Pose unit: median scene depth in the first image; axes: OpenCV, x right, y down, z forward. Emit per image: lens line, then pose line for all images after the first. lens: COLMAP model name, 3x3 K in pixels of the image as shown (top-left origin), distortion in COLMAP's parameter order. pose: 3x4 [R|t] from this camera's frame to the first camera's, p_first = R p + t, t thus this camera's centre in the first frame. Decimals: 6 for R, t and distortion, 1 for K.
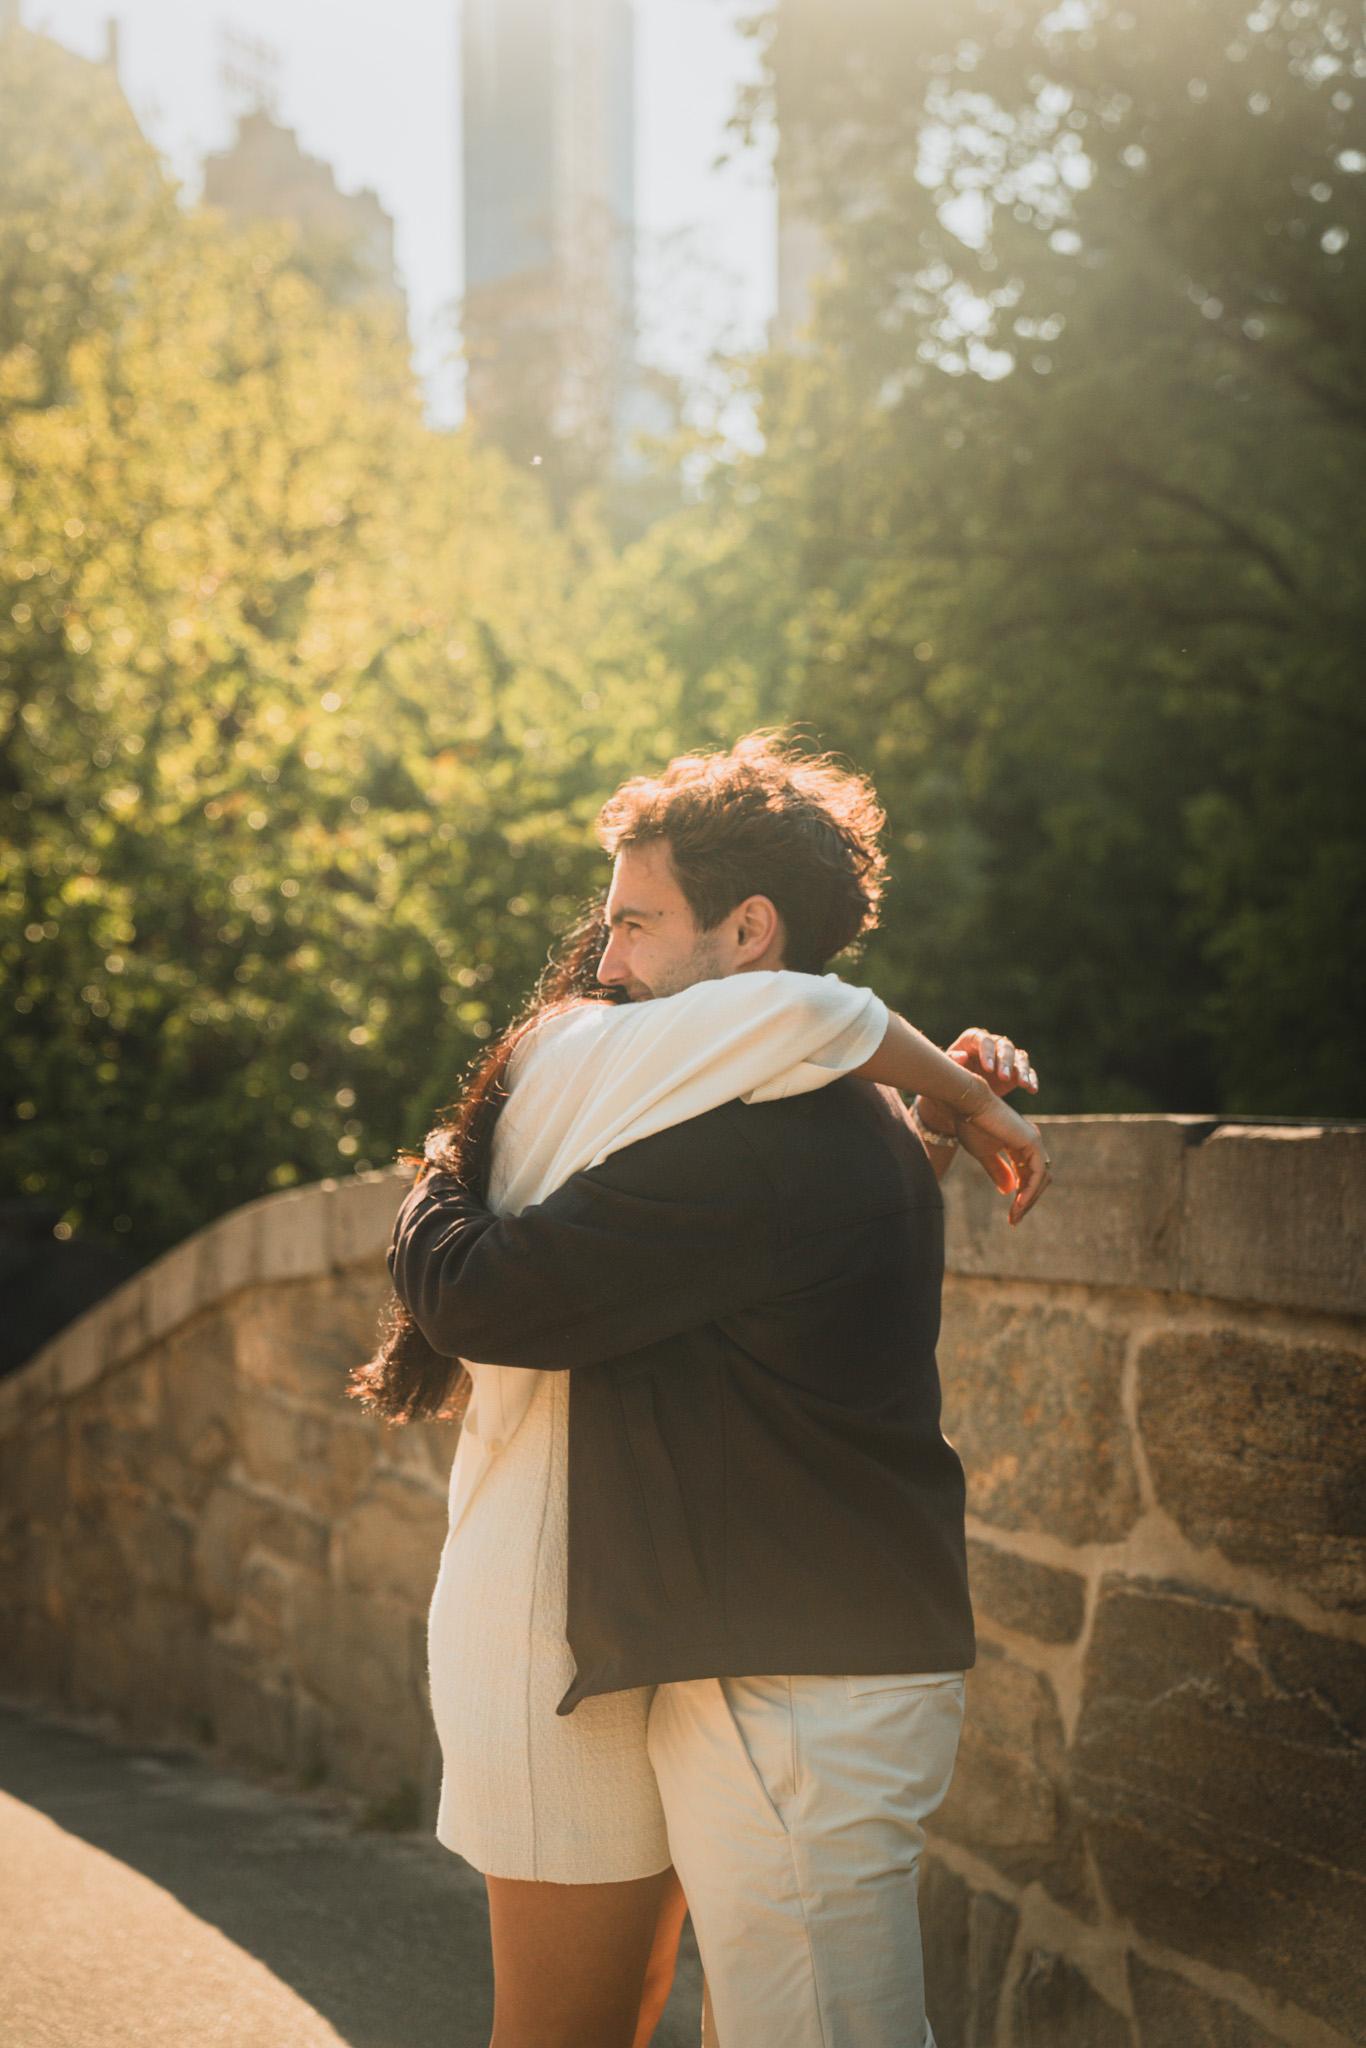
lens RADIAL K [[2854.5, 0, 690.6], [0, 2854.5, 1021.8], [0, 0, 1]] dist [0.218446, 0.000000]
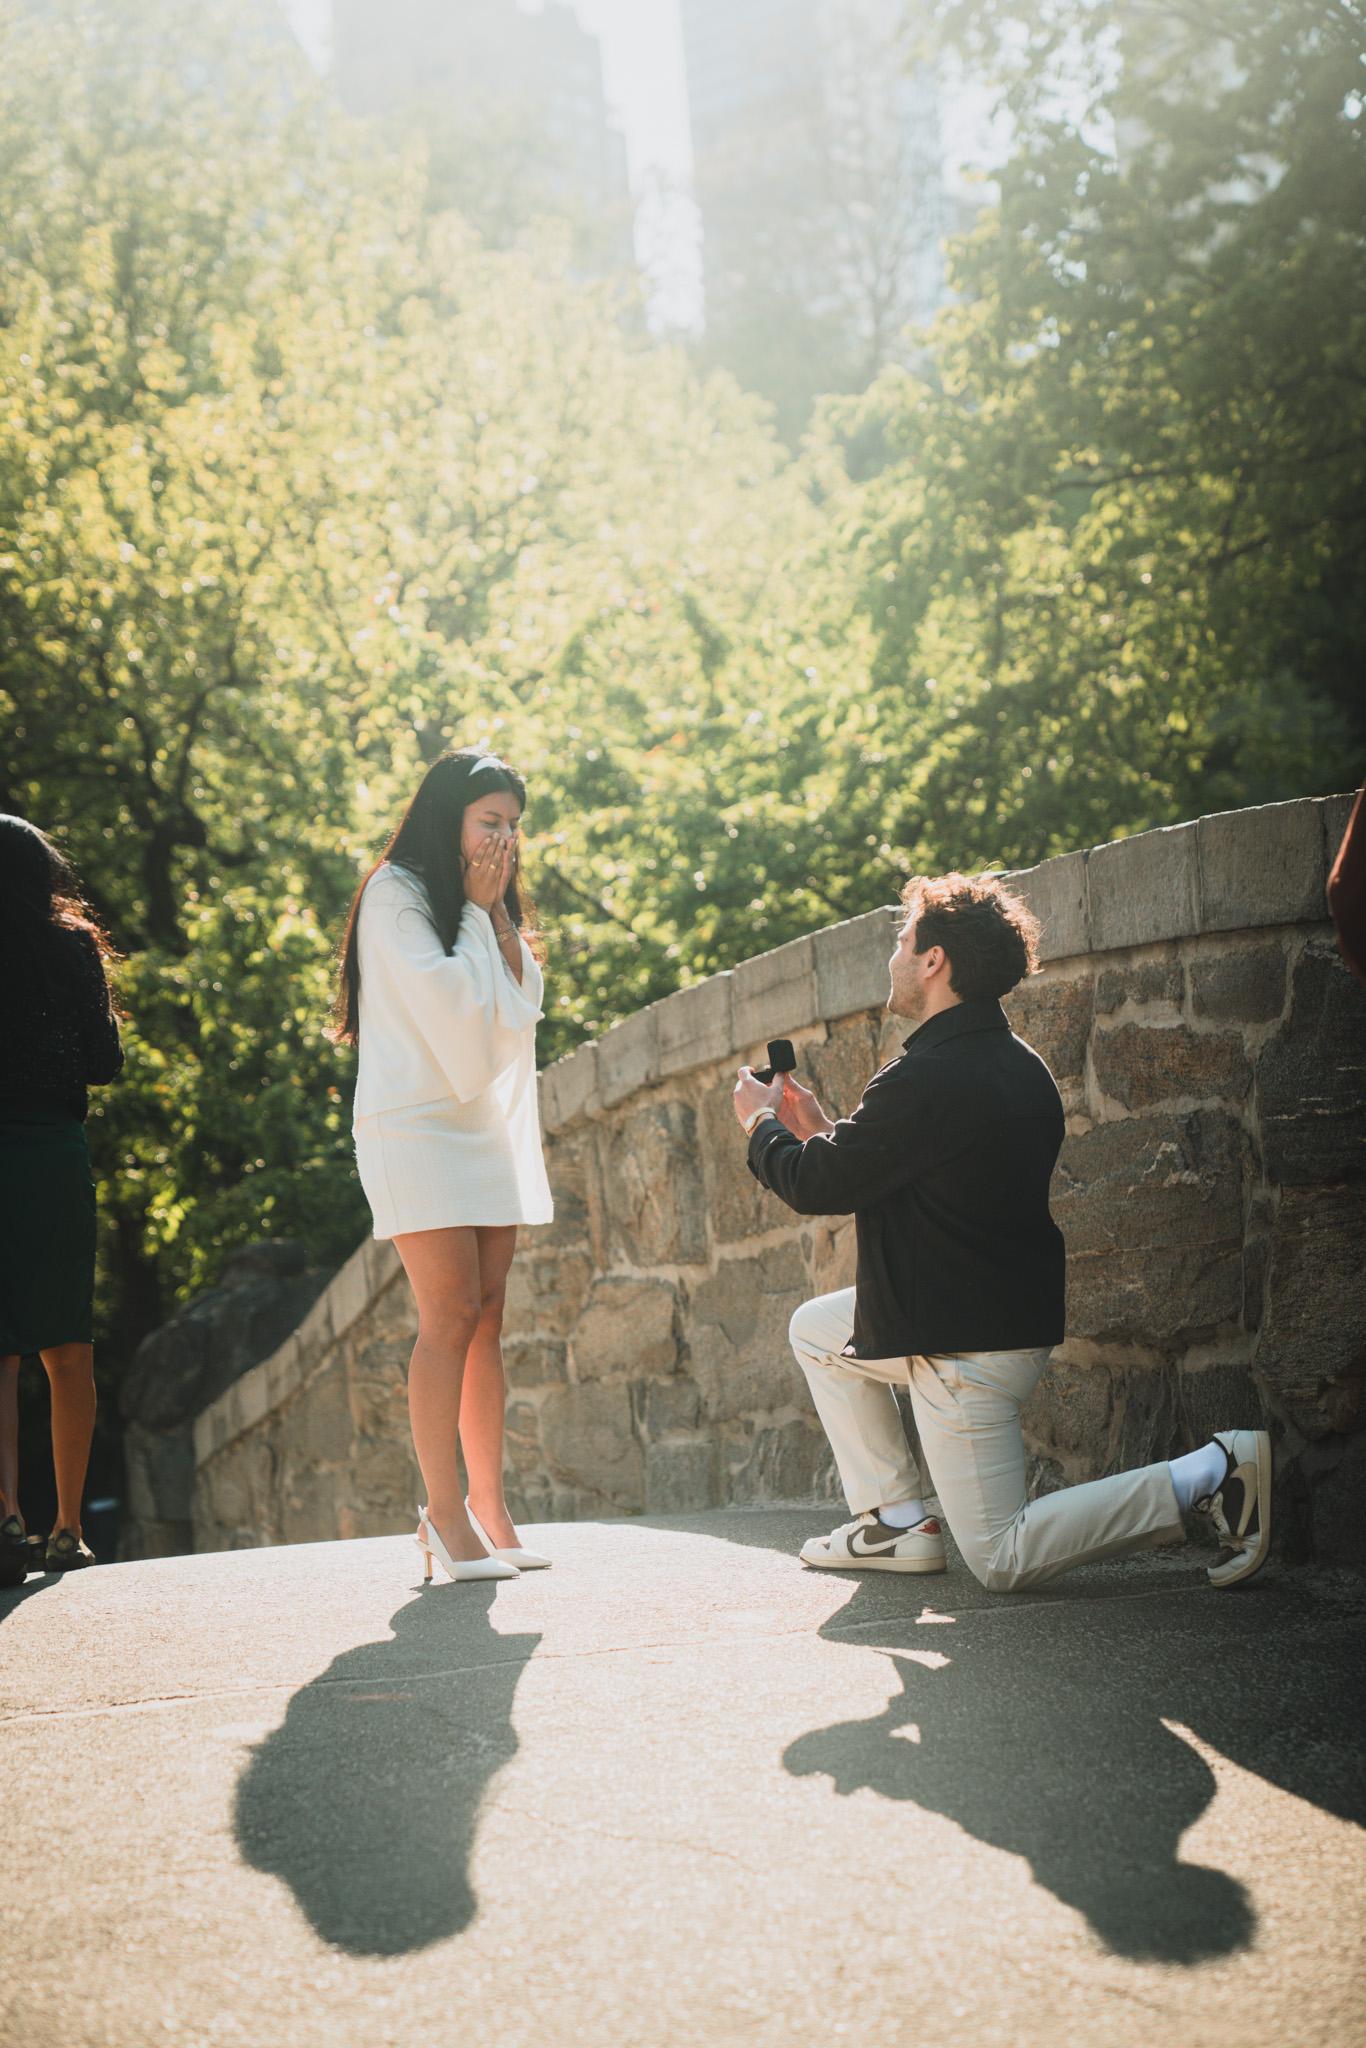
lens RADIAL K [[3966.0, 0, 684.0], [0, 3966.0, 1081.7], [0, 0, 1]] dist [0.388136, 0.000000]
pose [[0.990939, -0.087345, -0.102035, 0.055928], [0.086295, 0.996162, -0.014671, 0.044845], [0.102925, 0.005733, 0.994673, -0.355116]]
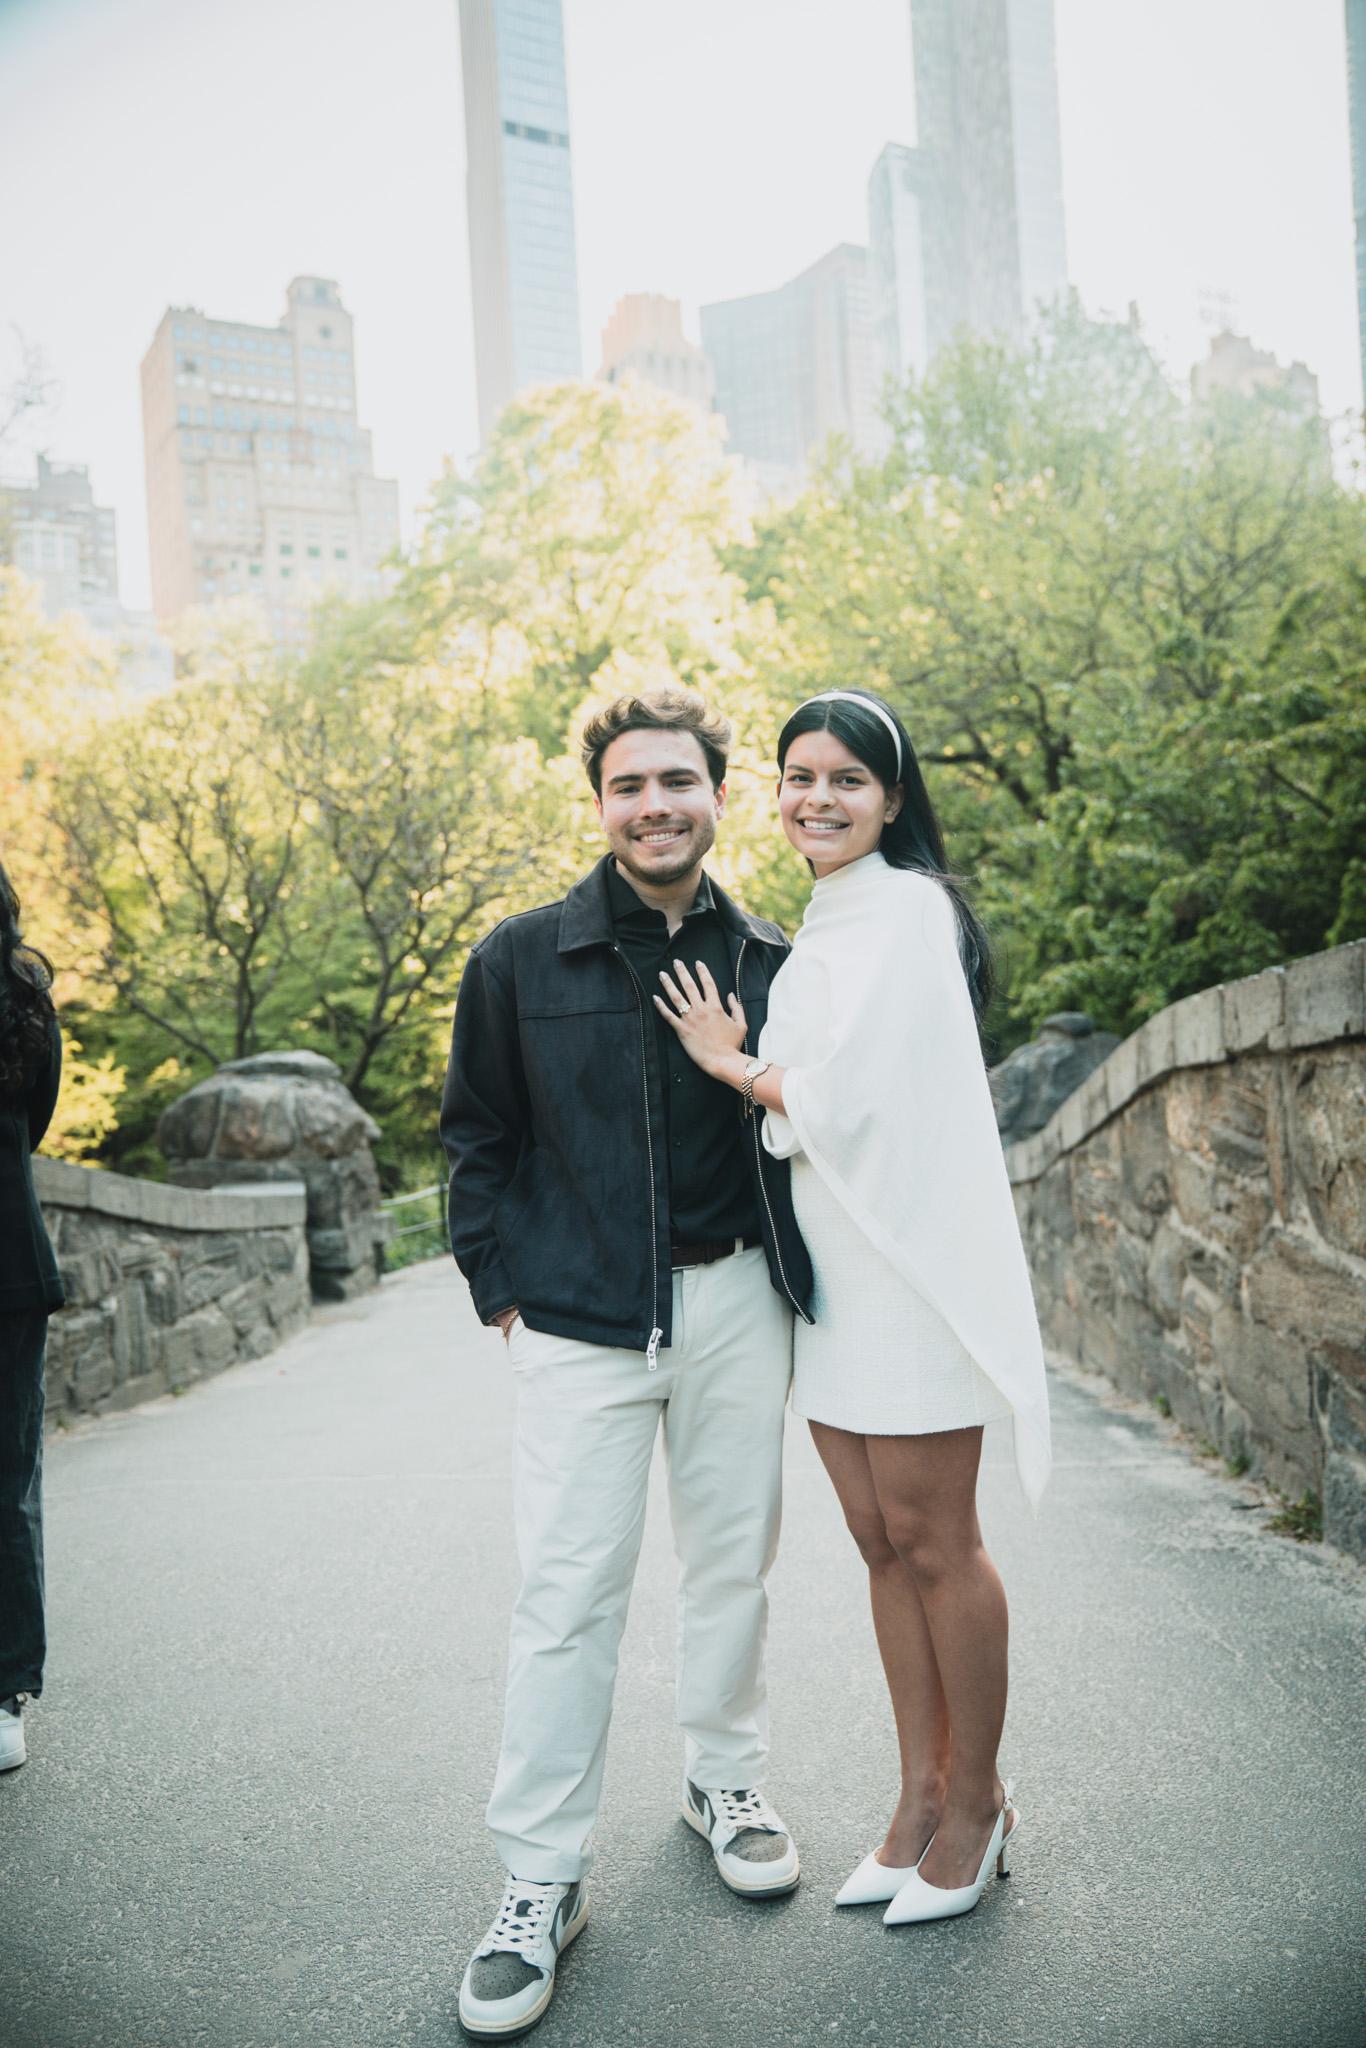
lens RADIAL K [[1706.3, 0, 688.8], [0, 1706.3, 1017.9], [0, 0, 1]] dist [-0.033140, 0.010655]
pose [[0.888010, -0.043468, -0.457765, -0.000113], [0.072510, 0.996304, 0.046055, 0.010522], [0.454071, -0.074090, 0.887879, 0.134563]]
